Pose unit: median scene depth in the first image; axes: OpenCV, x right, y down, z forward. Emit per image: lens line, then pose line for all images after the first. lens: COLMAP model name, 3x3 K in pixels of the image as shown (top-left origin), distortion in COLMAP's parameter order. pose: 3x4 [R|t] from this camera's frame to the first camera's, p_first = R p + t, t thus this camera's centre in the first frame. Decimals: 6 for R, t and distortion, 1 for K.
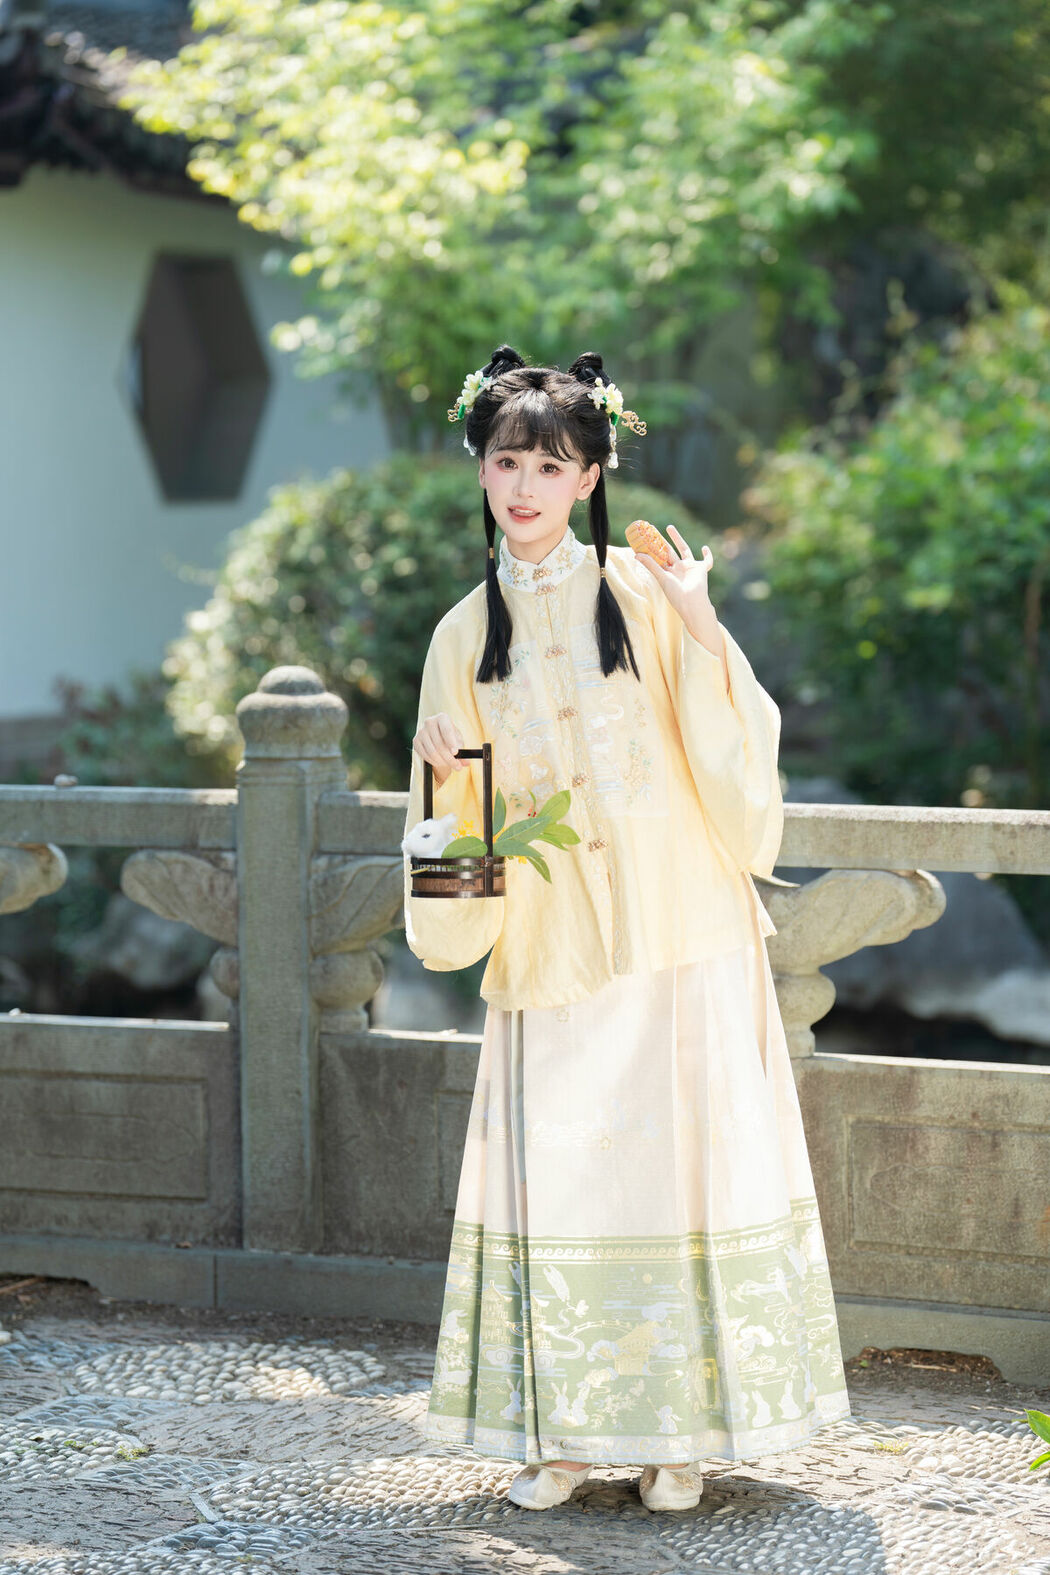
lens RADIAL K [[5500.4, 0, 520.8], [0, 5500.4, 708.7], [0, 0, 1]] dist [0.679842, -2.013220]
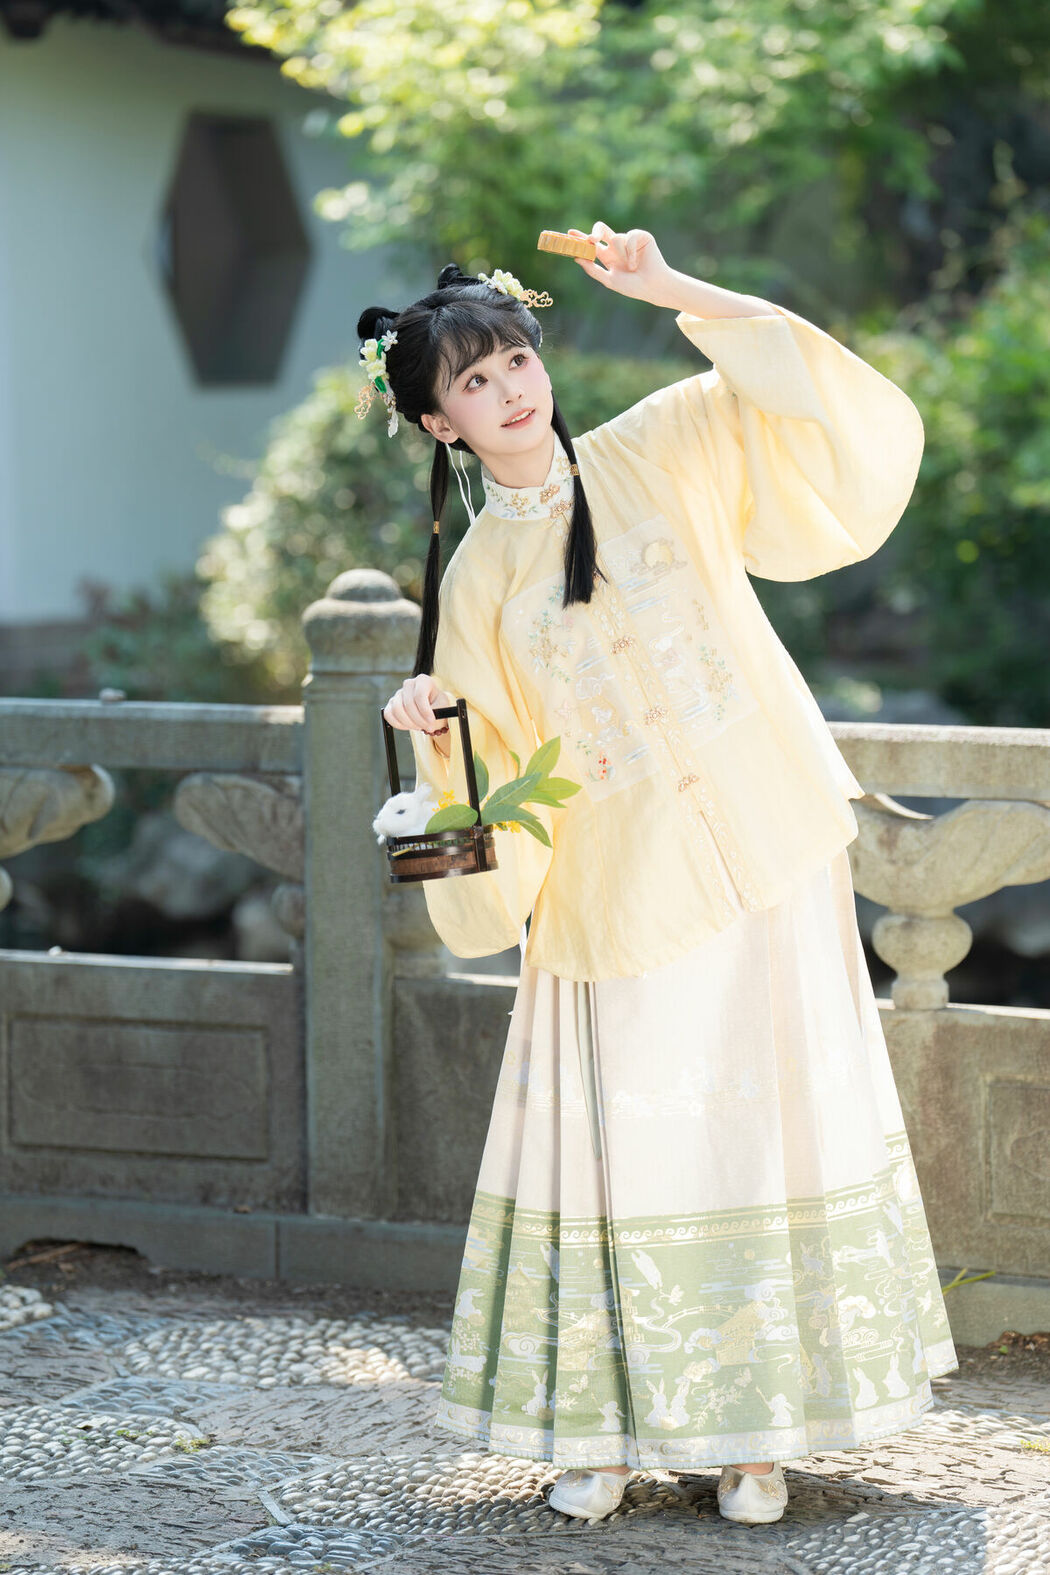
lens RADIAL K [[5882.6, 0, 525.0], [0, 5882.6, 787.5], [0, 0, 1]] dist [0.773799, -0.570997]
pose [[0.999963, 0.005775, -0.006346, -0.009094], [-0.005584, 0.999543, 0.029696, -0.000909], [0.006515, -0.029660, 0.999539, 0.039498]]
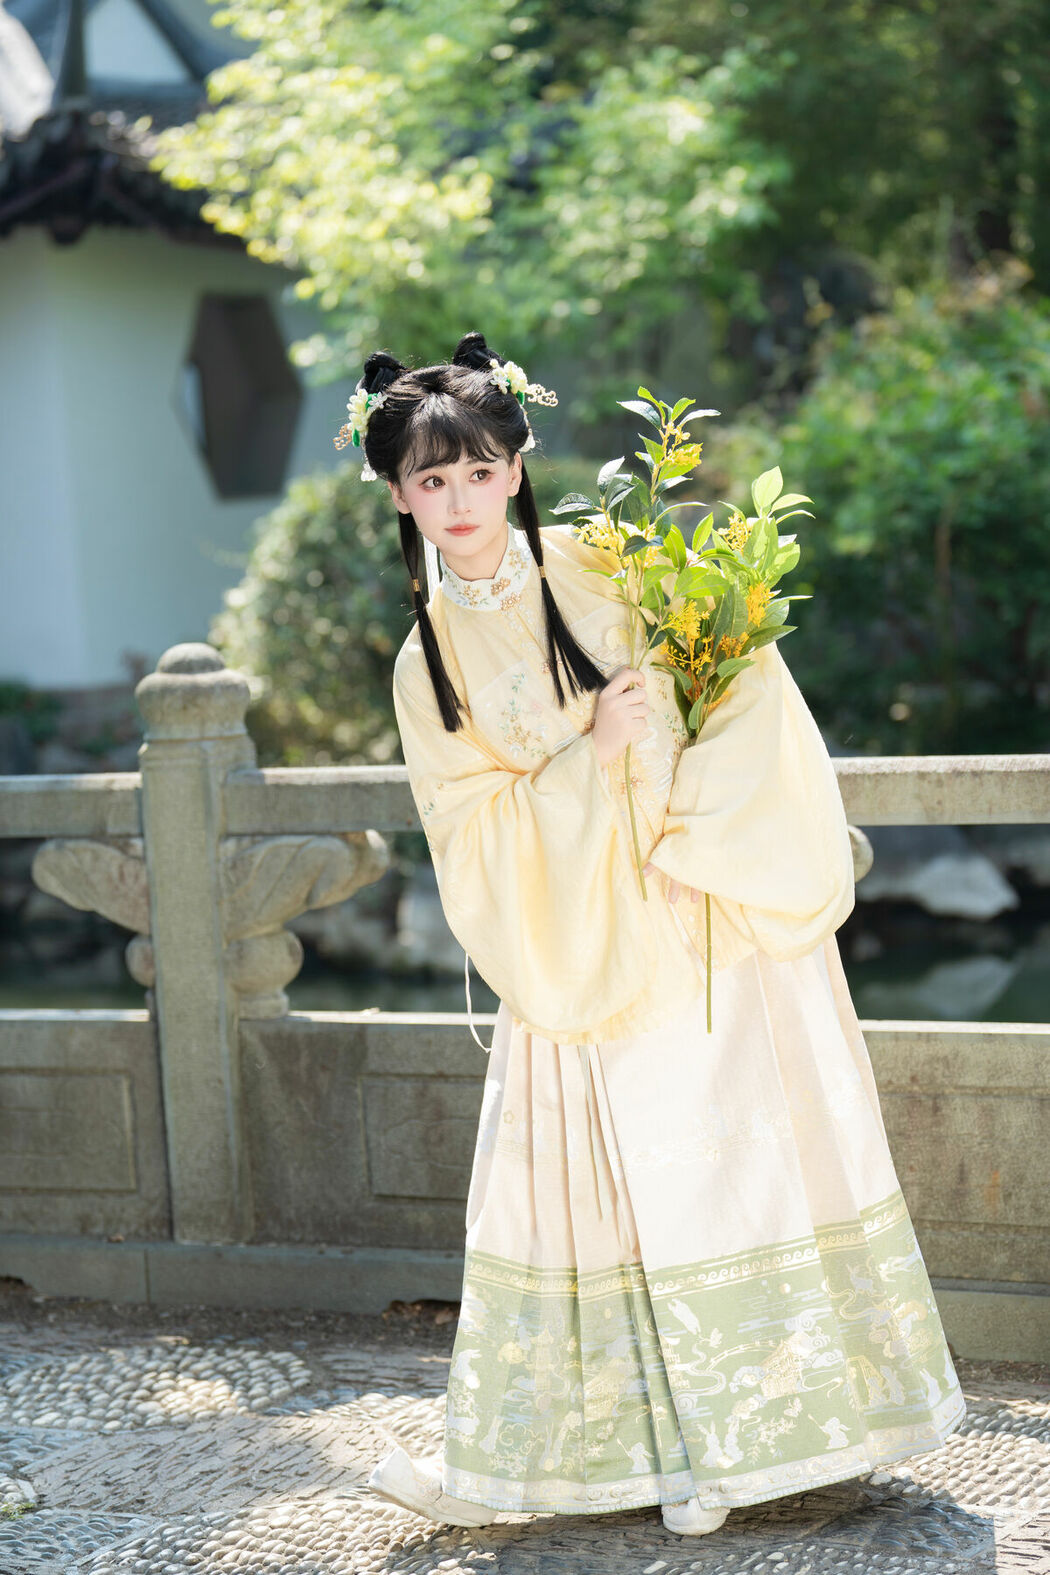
lens RADIAL K [[4086.2, 0, 525.0], [0, 4086.2, 787.5], [0, 0, 1]] dist [0.132891, -0.256435]
pose [[0.998426, -0.054891, -0.011507, 0.024554], [0.055251, 0.997905, 0.033673, -0.003483], [0.009635, -0.034256, 0.999367, 0.281261]]
